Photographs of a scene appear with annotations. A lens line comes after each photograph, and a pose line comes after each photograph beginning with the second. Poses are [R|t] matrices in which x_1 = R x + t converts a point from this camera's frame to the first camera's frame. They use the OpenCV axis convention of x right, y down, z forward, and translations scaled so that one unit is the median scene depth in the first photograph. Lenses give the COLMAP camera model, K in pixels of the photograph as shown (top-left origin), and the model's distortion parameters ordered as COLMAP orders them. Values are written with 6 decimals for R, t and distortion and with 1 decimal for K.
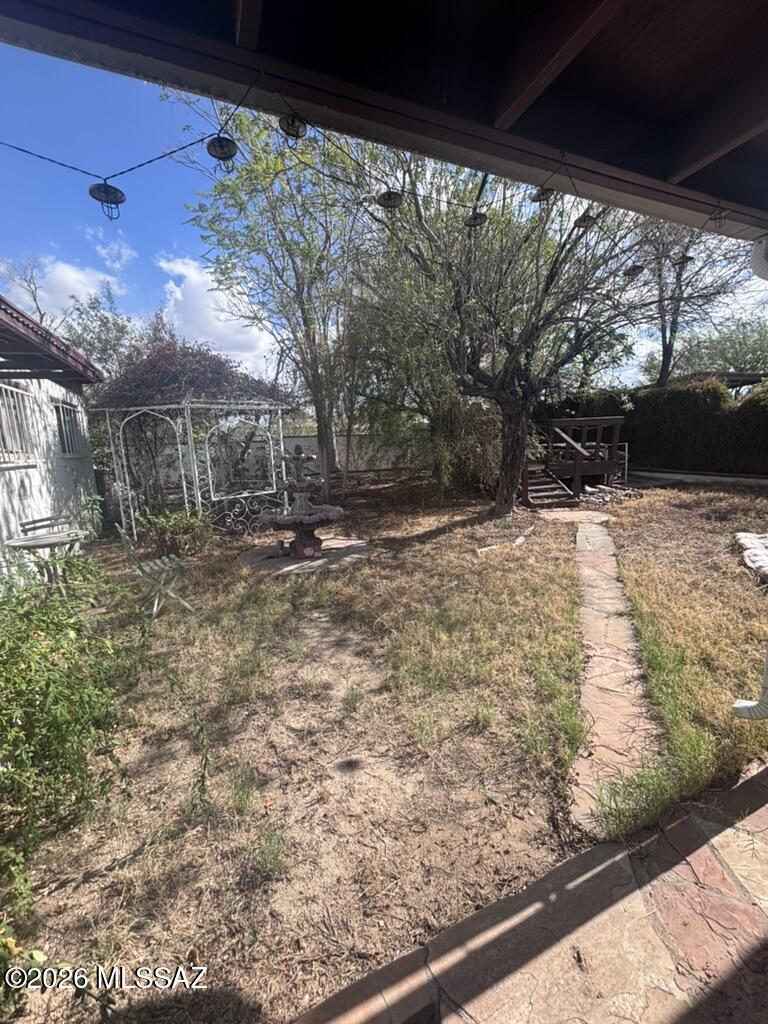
lens RADIAL K [[409.1, 0, 382.7], [0, 409.1, 509.4], [0, 0, 1]] dist [0.010114, 0.000852]
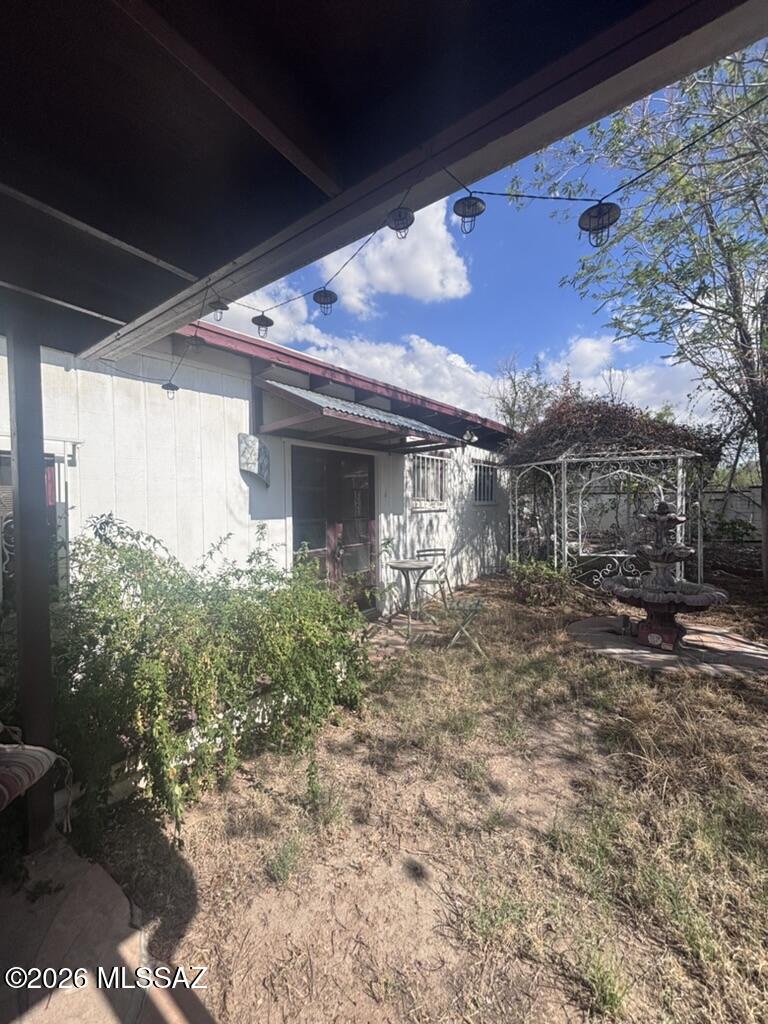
lens RADIAL K [[409.1, 0, 382.7], [0, 409.1, 509.4], [0, 0, 1]] dist [0.010114, 0.000852]
pose [[0.515911, 0.055895, -0.854817, 0.234311], [-0.153186, 0.987805, -0.027862, -0.045093], [0.842834, 0.145320, 0.518182, 0.140654]]
